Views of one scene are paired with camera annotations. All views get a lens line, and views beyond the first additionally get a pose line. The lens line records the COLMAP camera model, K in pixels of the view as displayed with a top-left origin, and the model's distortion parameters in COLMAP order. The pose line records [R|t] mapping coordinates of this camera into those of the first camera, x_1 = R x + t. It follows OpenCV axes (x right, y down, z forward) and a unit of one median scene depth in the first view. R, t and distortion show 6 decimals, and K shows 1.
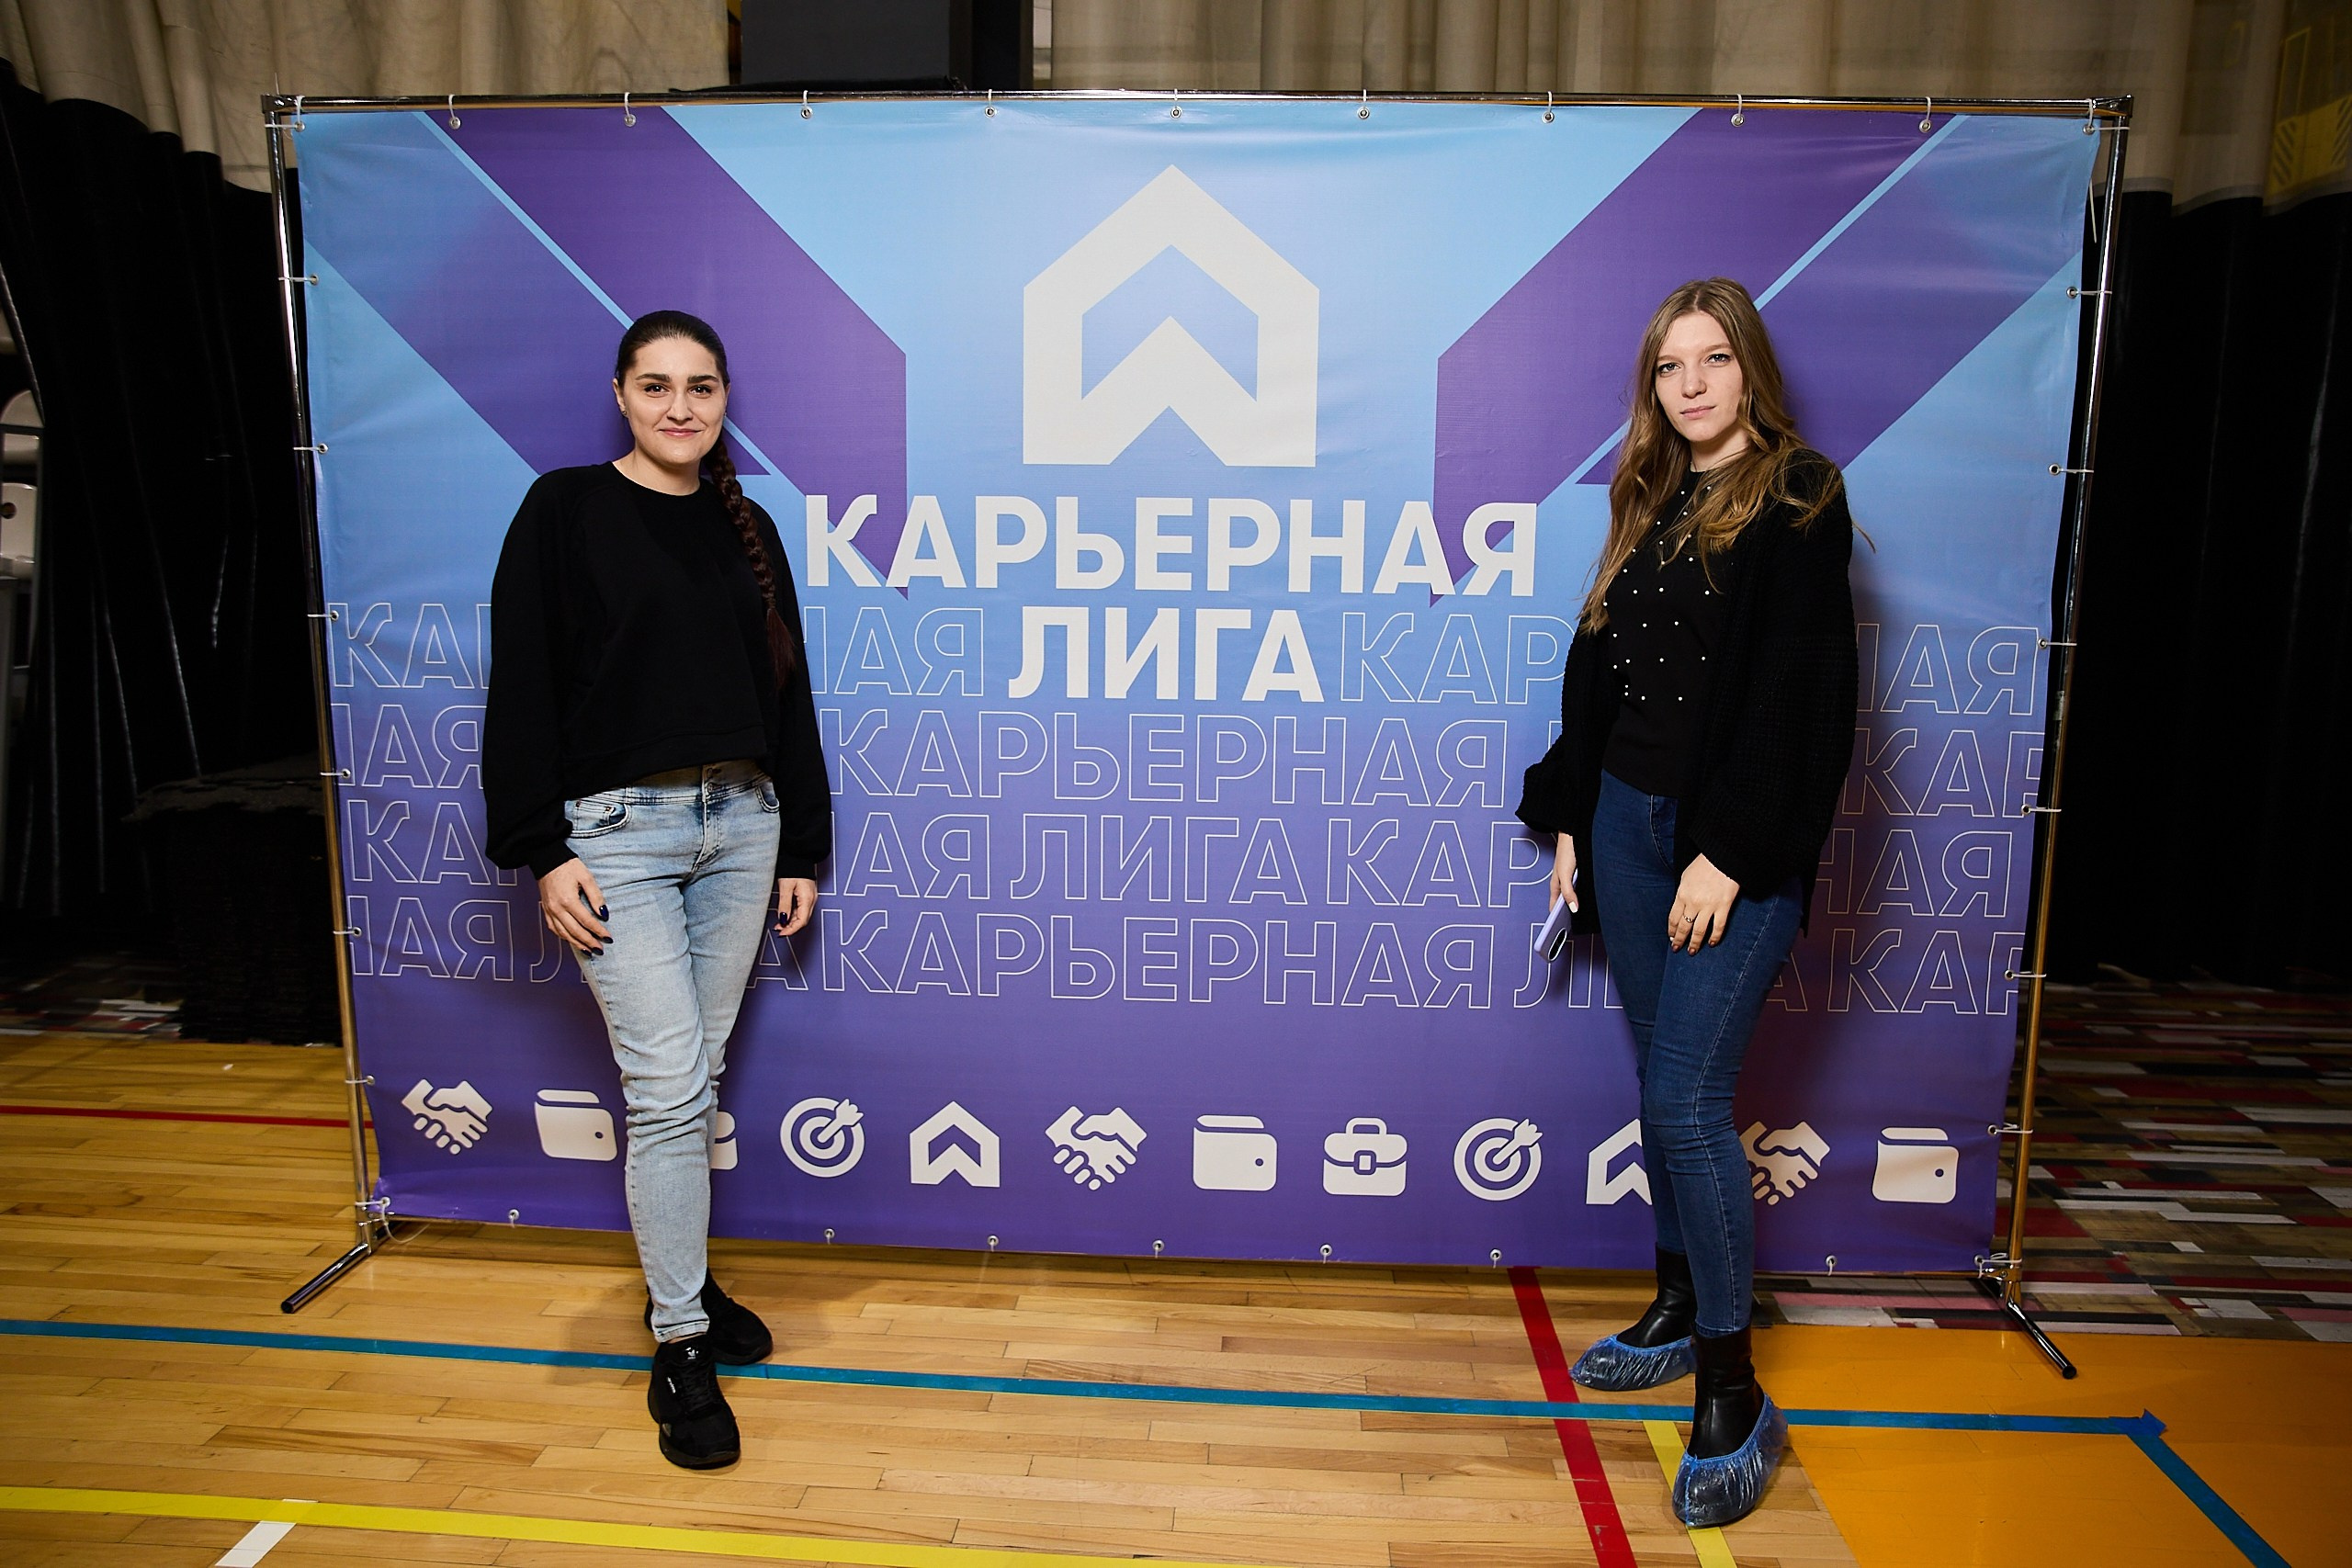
lens RADIAL K [[1609.3, 0, 1161.7], [0, 1609.3, 796.7], [0, 0, 1]] dist [-0.108500, 0.084434]
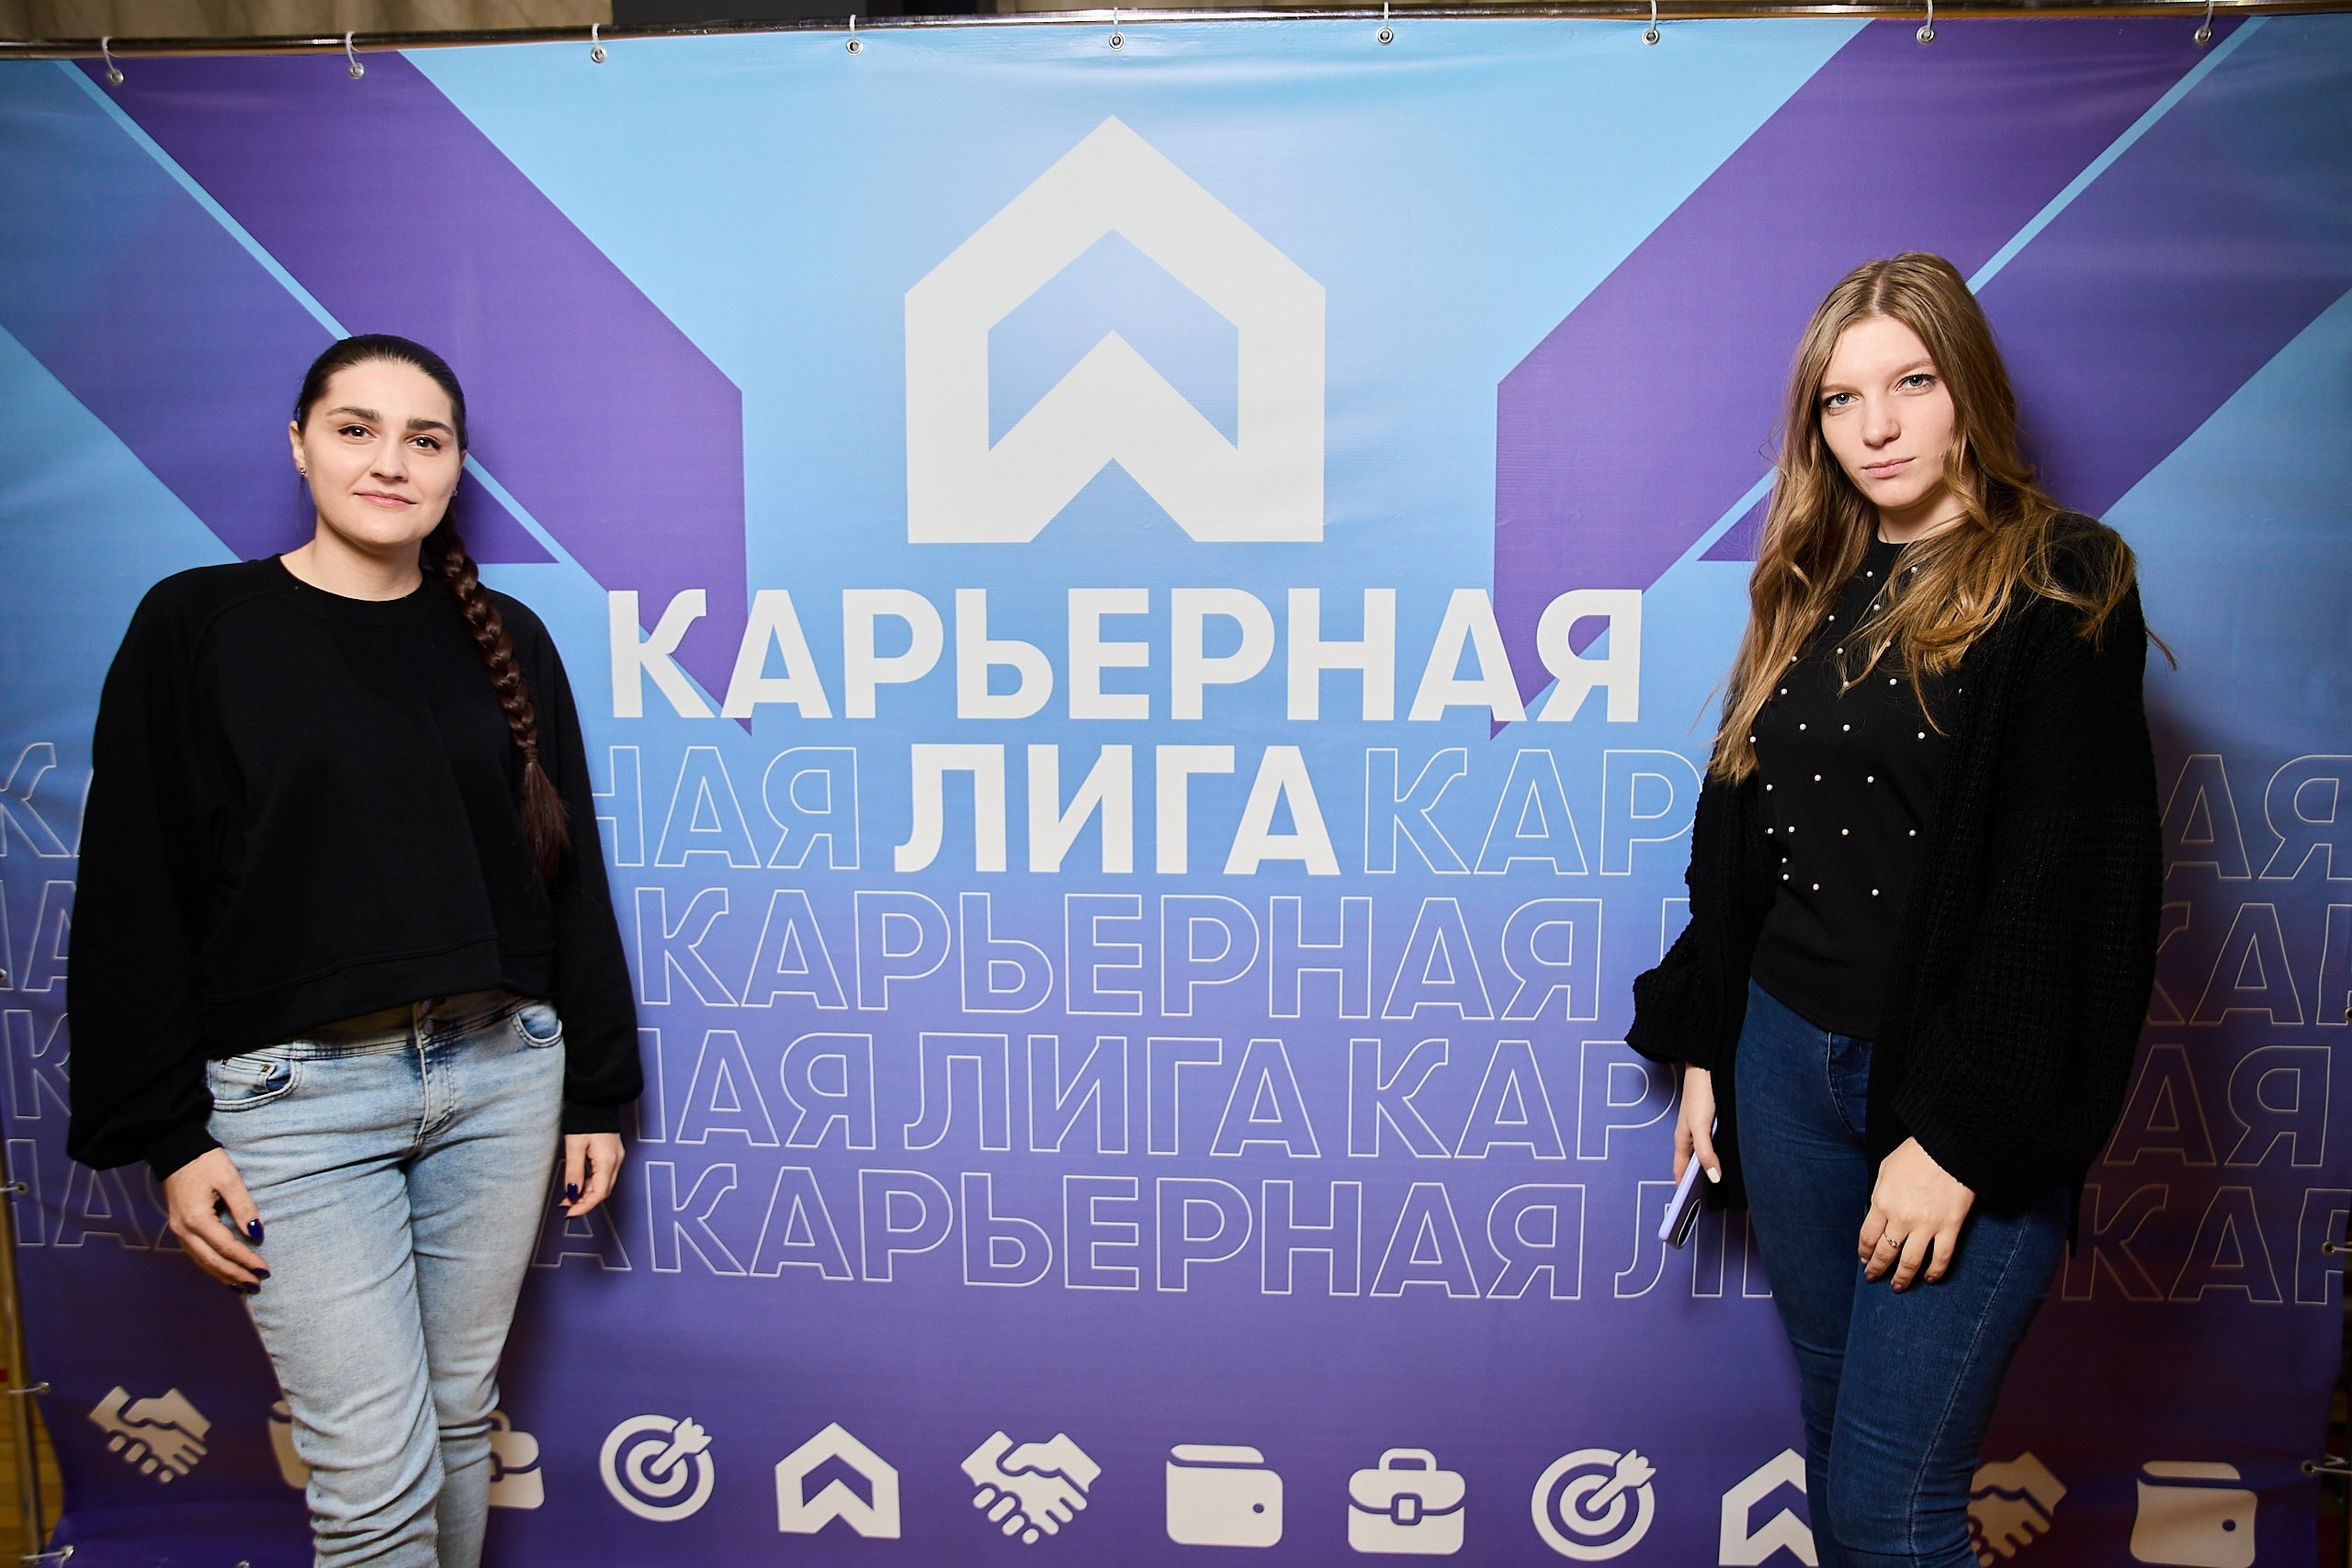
lens RADIAL K [[1613.7, 0, 1176.0], [0, 1613.7, 784.0], [0, 0, 1]] dist [-0.110993, 0.082617]
pose [[0.999830, -0.010993, -0.014797, 0.040014], [0.010469, 0.999332, -0.035011, -0.074868], [0.015172, 0.034850, 0.999277, 0.294458]]
